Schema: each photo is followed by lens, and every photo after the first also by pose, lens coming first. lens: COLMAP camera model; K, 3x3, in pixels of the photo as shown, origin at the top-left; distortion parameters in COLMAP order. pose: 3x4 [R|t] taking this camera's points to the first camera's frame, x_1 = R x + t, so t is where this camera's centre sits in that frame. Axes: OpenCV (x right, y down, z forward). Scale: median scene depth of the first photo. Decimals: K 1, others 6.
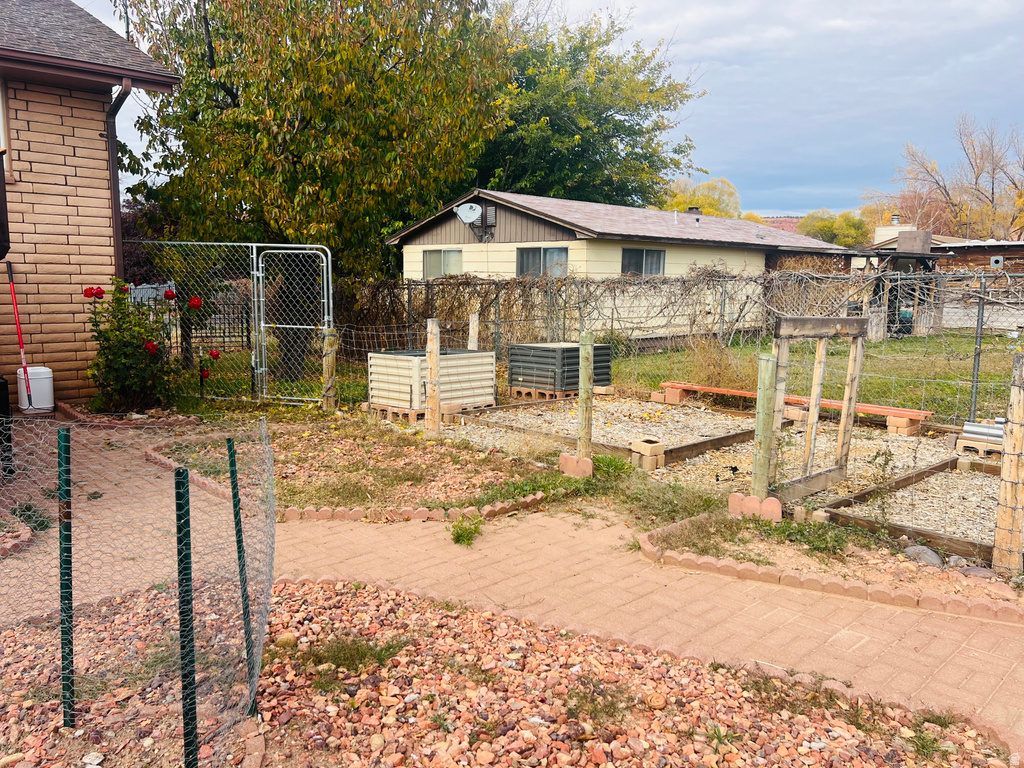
lens RADIAL K [[771.6, 0, 514.8], [0, 771.6, 387.0], [0, 0, 1]] dist [0.065103, -0.081510]
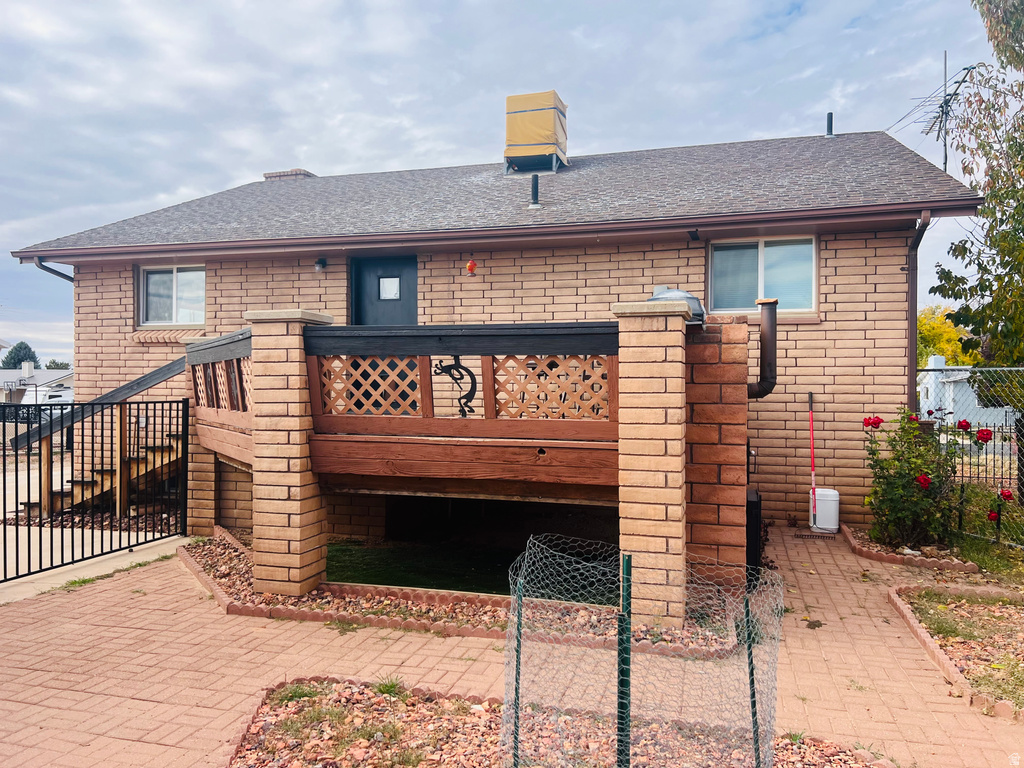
lens RADIAL K [[771.6, 0, 514.5], [0, 771.6, 384.3], [0, 0, 1]] dist [0.065103, -0.081510]
pose [[0.498381, -0.017524, -0.866781, 0.104803], [-0.117591, 0.989190, -0.087612, -0.023930], [0.858946, 0.145590, 0.490933, 0.085362]]
